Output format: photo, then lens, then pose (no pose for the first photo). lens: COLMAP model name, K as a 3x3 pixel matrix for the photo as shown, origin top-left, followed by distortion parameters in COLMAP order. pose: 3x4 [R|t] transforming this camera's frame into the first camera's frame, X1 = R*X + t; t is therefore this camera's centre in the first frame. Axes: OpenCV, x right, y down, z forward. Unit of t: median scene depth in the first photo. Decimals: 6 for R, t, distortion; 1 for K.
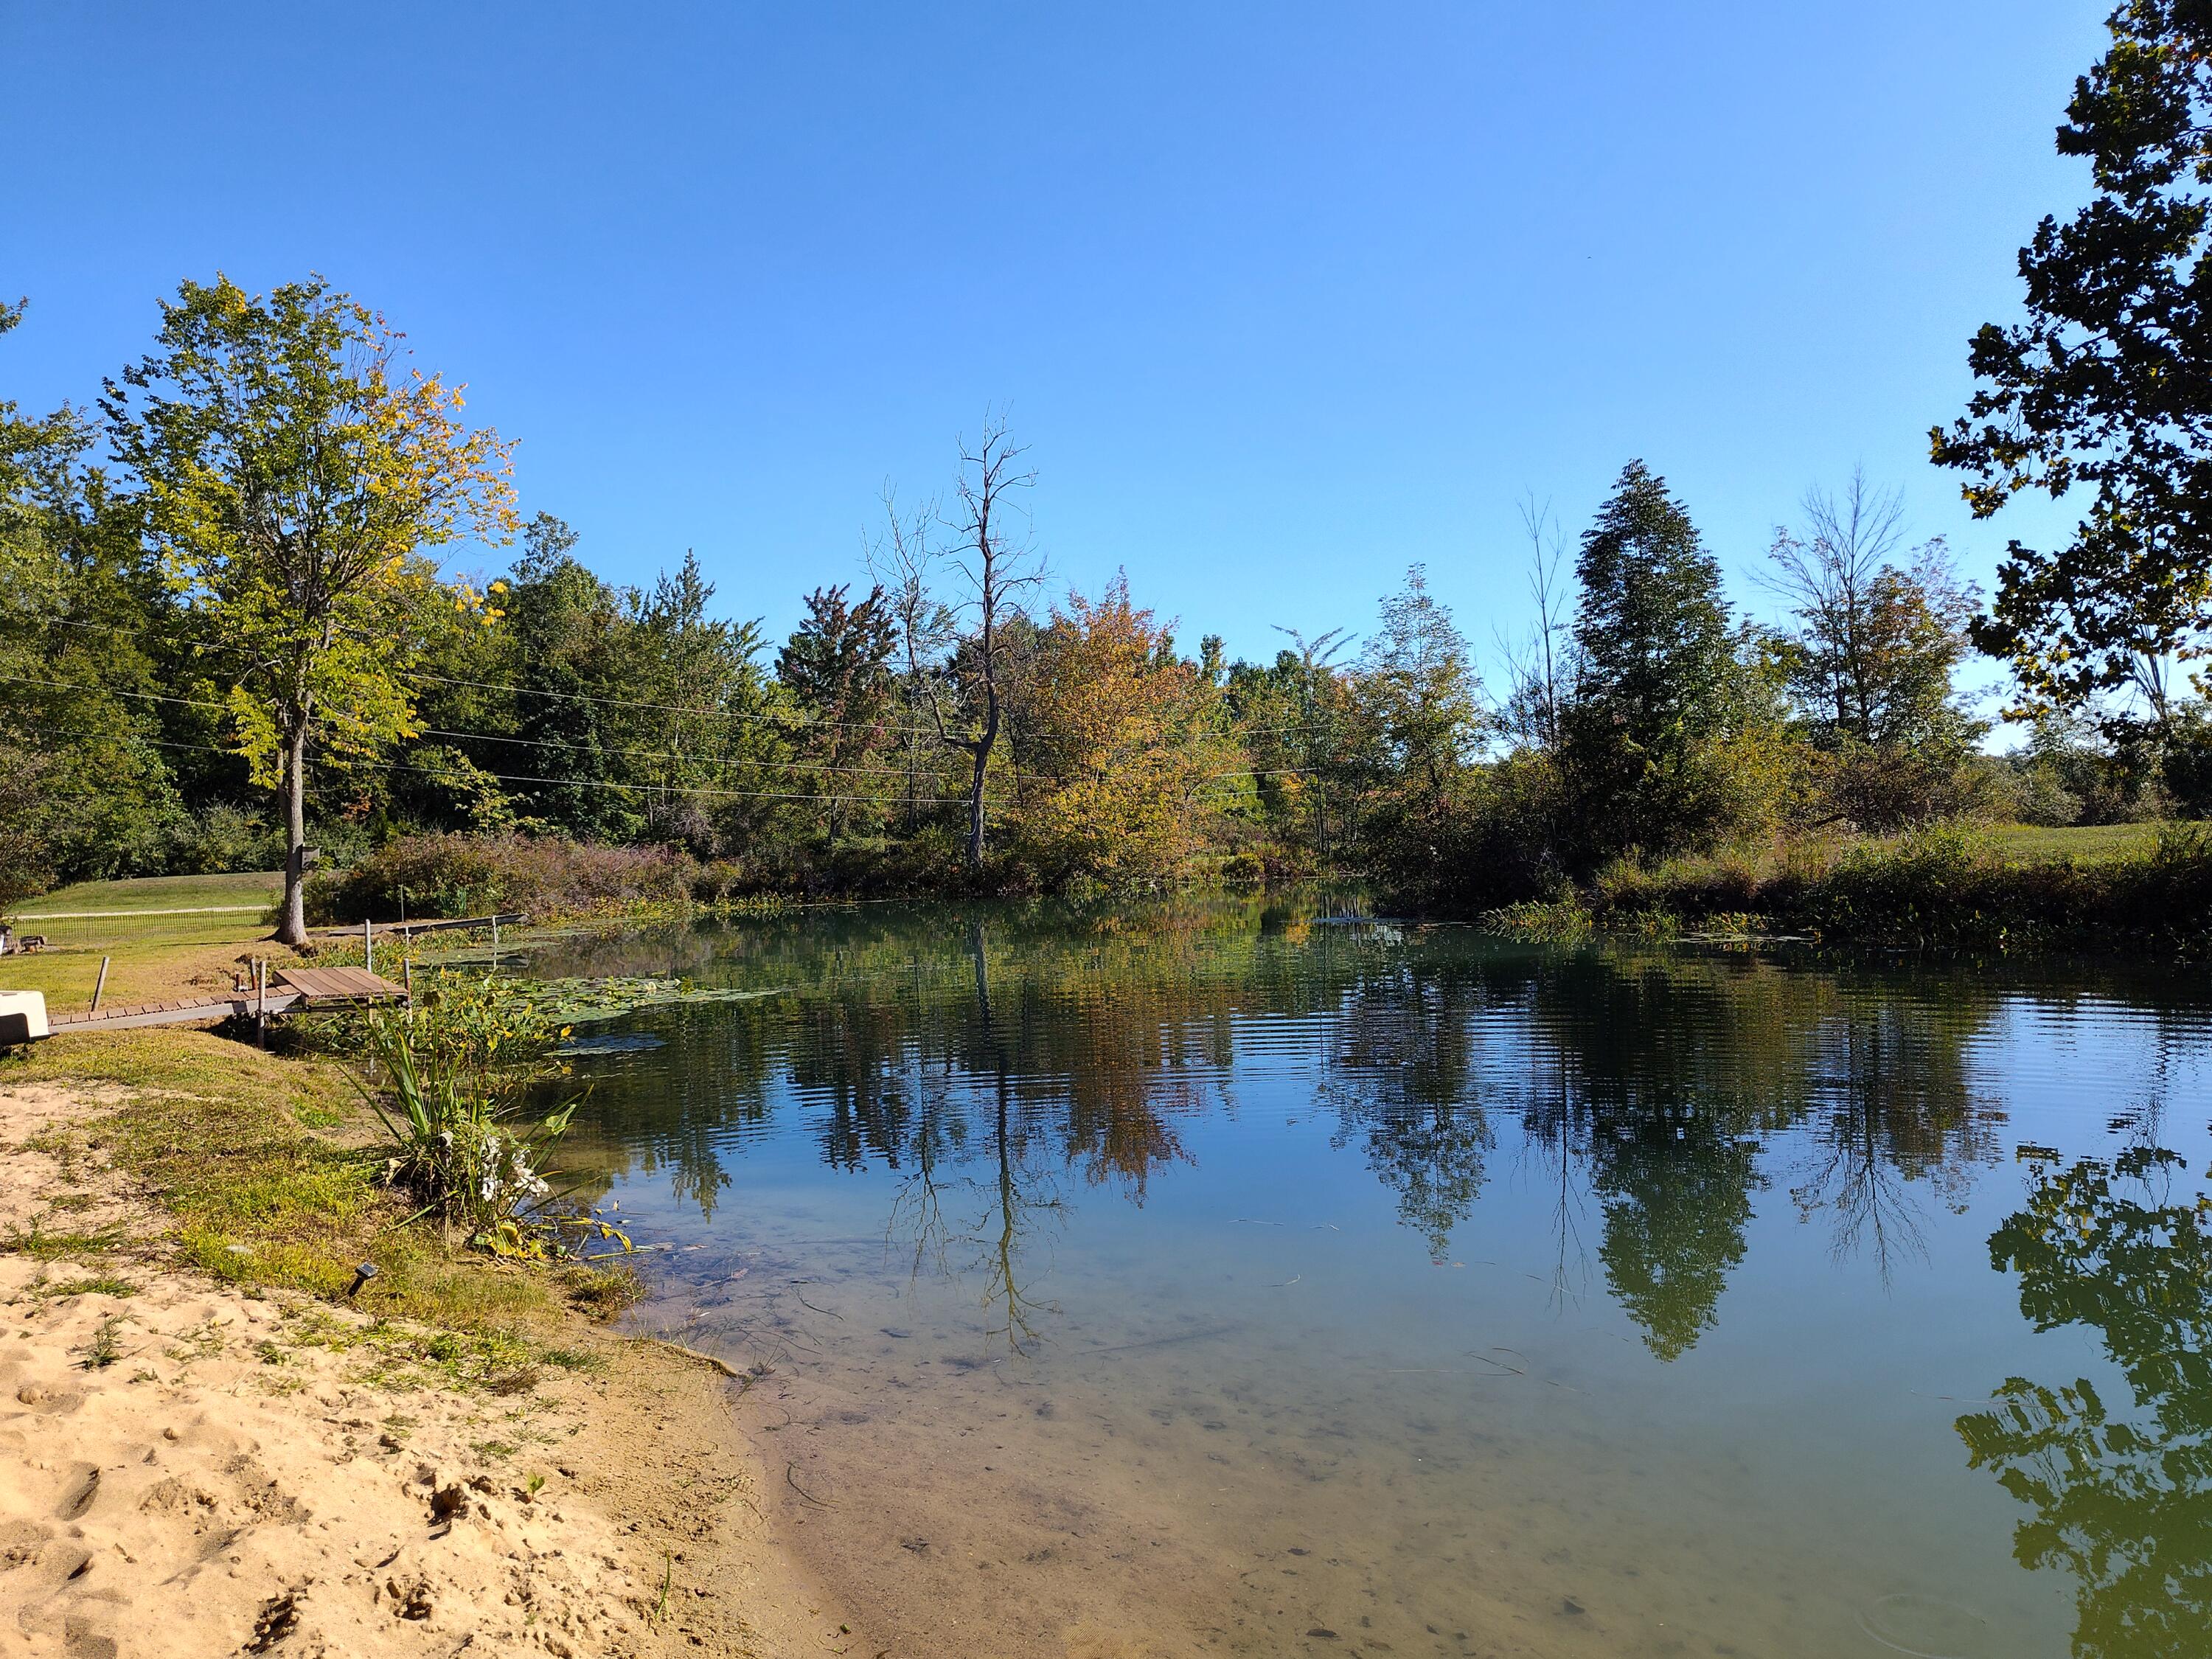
lens RADIAL K [[1485.8, 0, 1107.9], [0, 1485.8, 836.9], [0, 0, 1]] dist [0.041983, -0.049619]
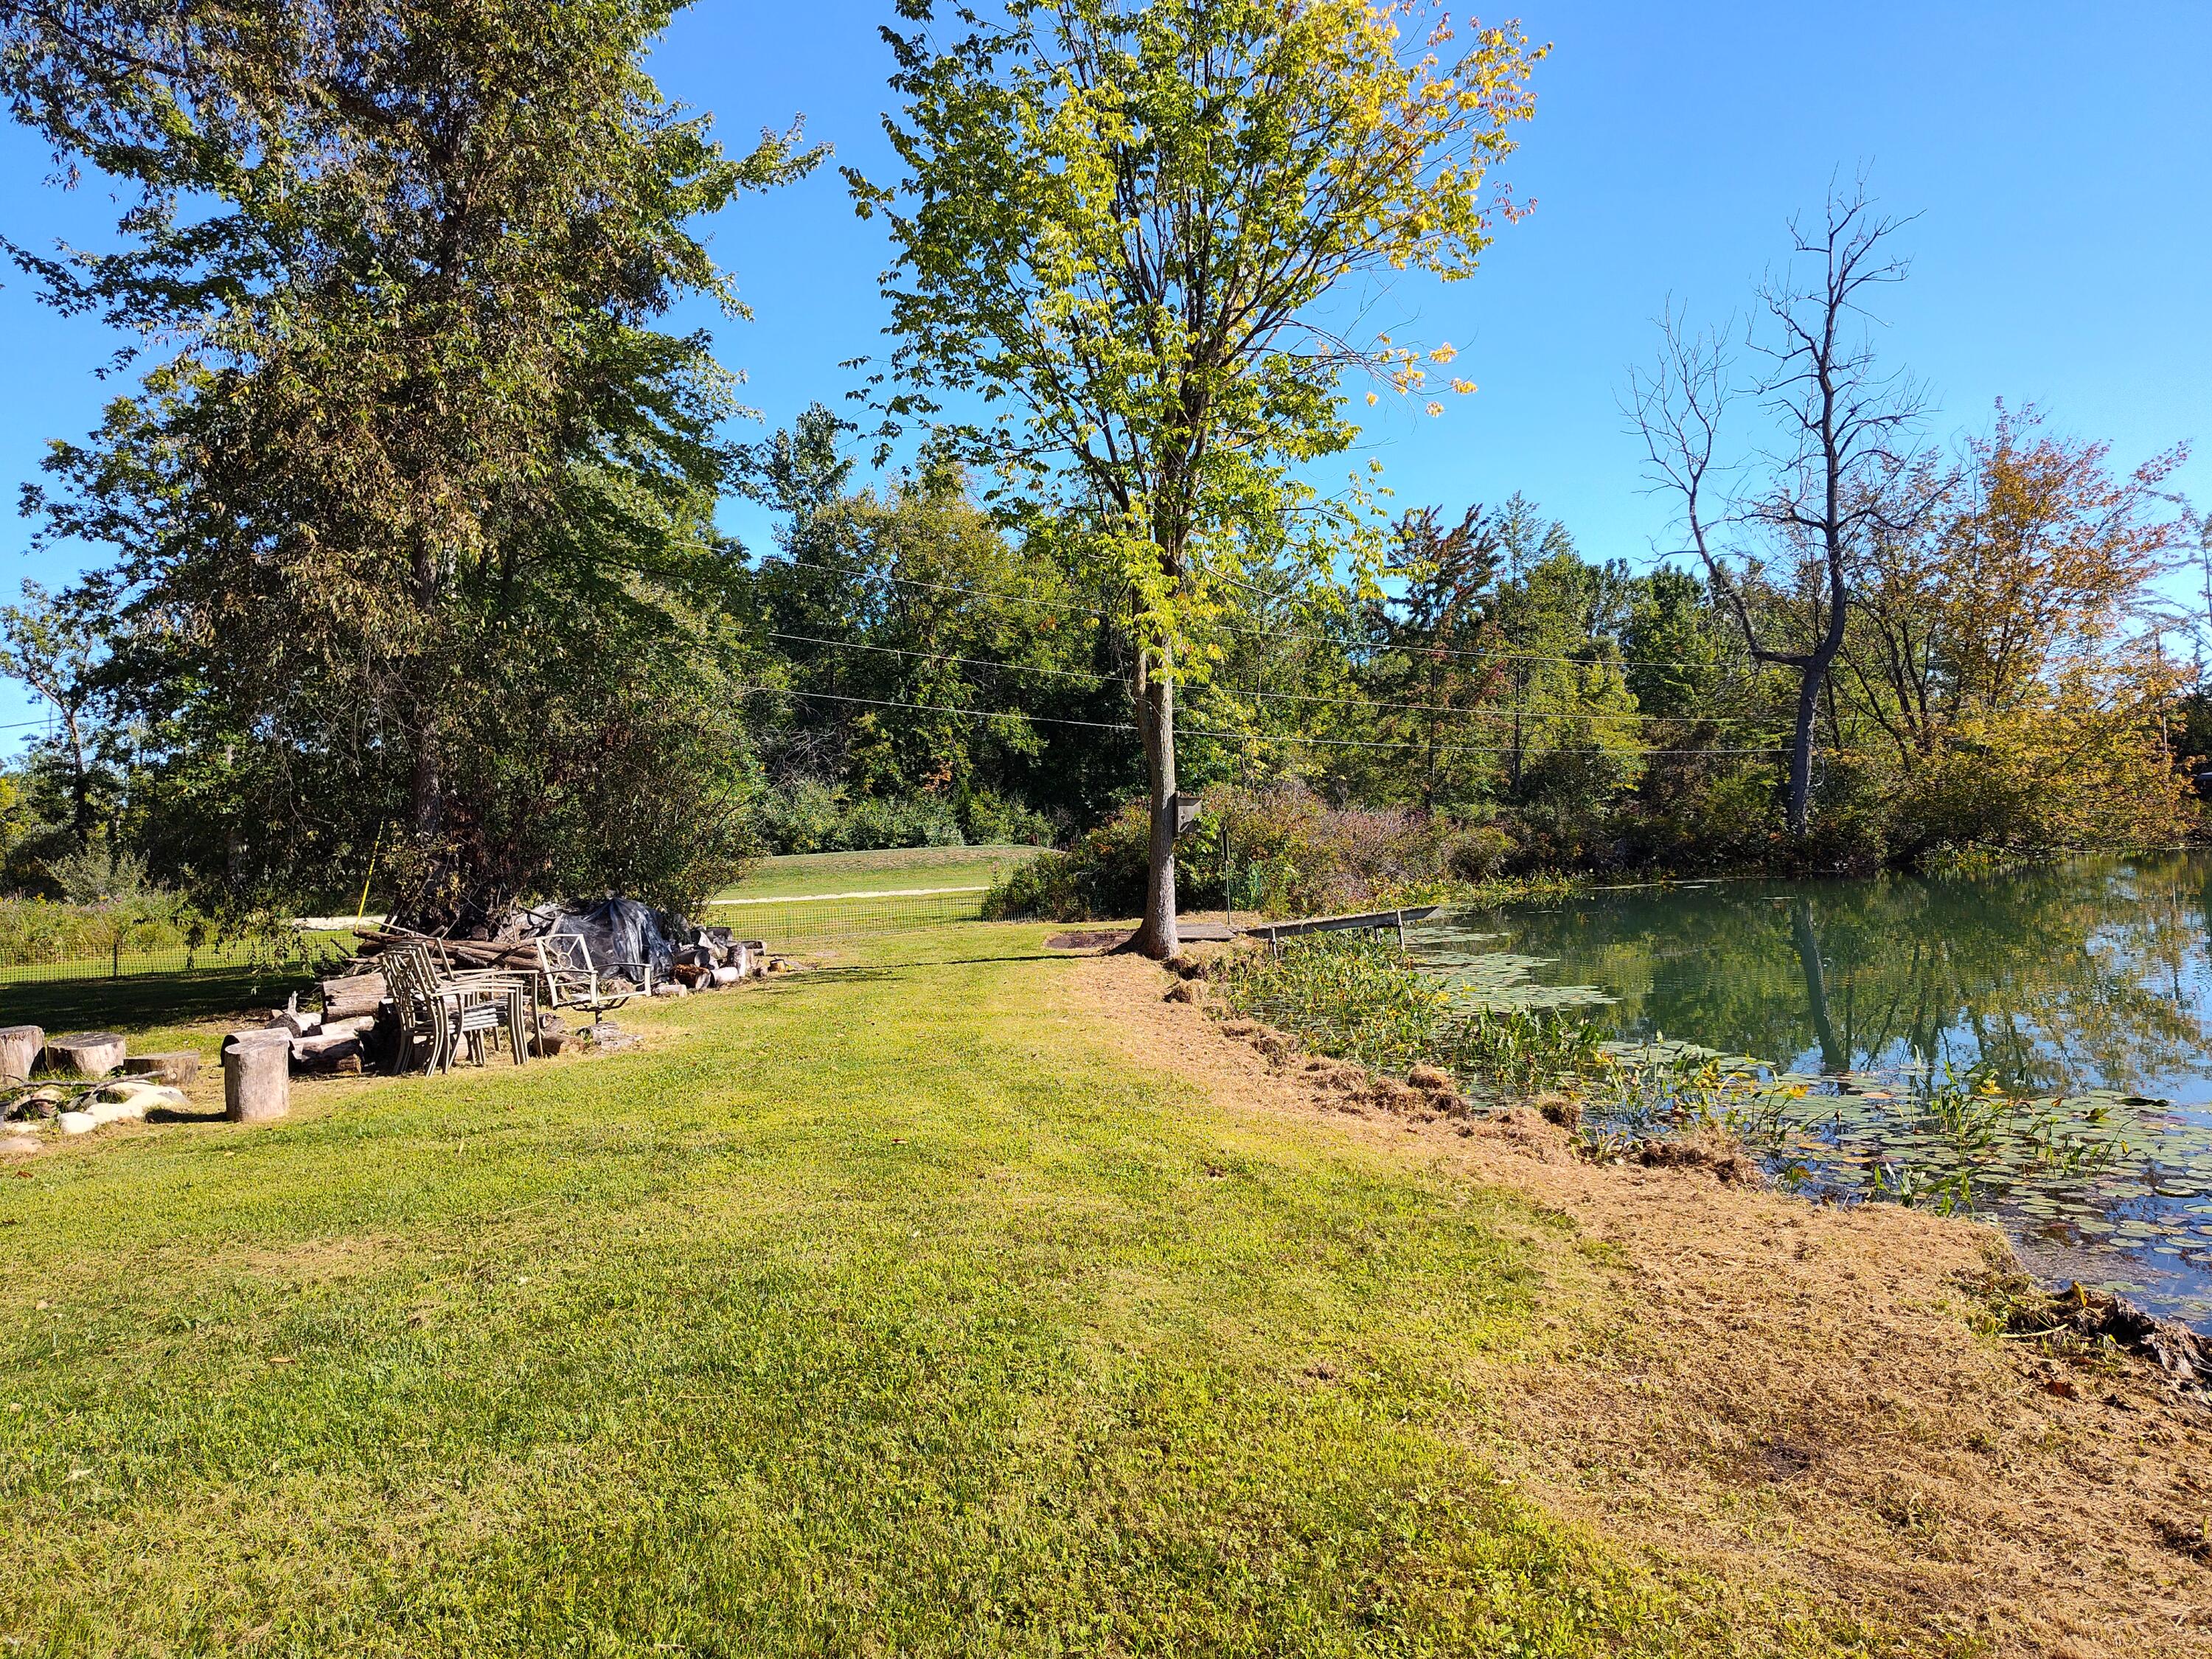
lens RADIAL K [[1485.8, 0, 1107.9], [0, 1485.8, 836.9], [0, 0, 1]] dist [0.041983, -0.049619]
pose [[0.961958, -0.011748, -0.272945, -0.171679], [0.015537, 0.999811, 0.011724, 0.006761], [0.272756, -0.015519, 0.961958, 0.181529]]
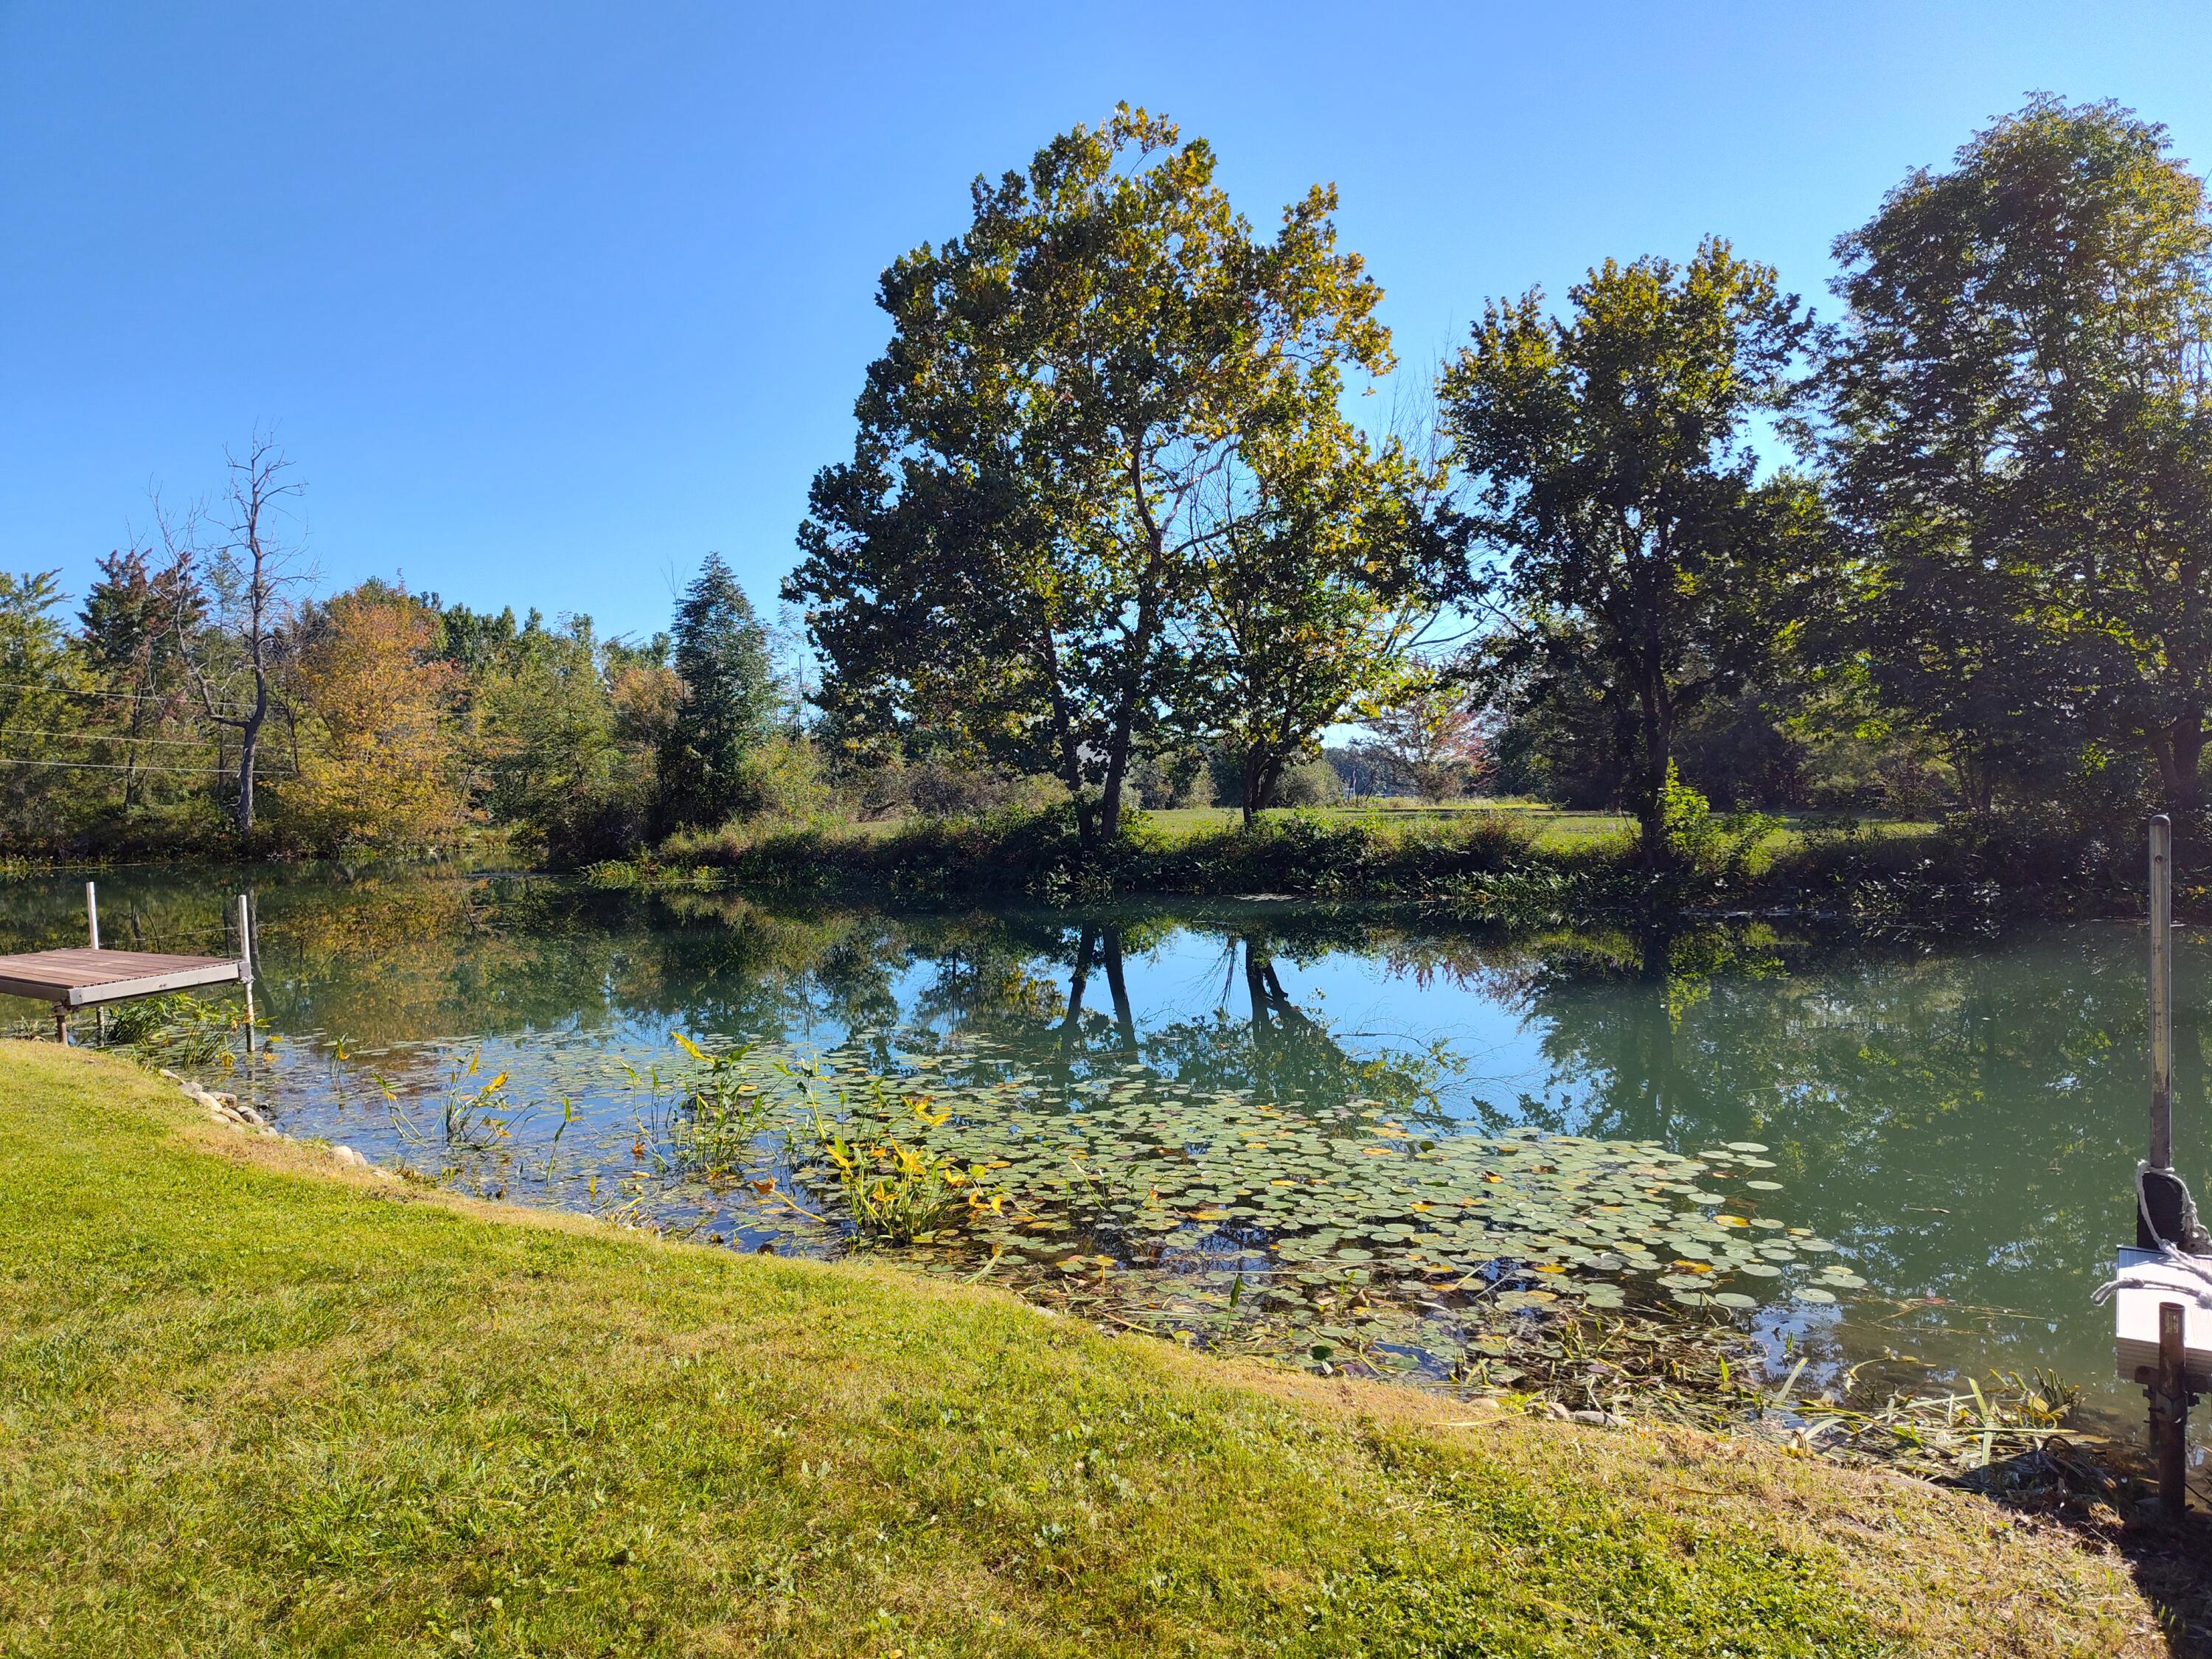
lens RADIAL K [[1495.4, 0, 1103.6], [0, 1495.4, 831.6], [0, 0, 1]] dist [0.030490, -0.033453]
pose [[0.936129, 0.010090, 0.351513, 0.094012], [-0.014962, 0.999826, 0.011147, -0.003189], [-0.351339, -0.015695, 0.936117, -0.222834]]
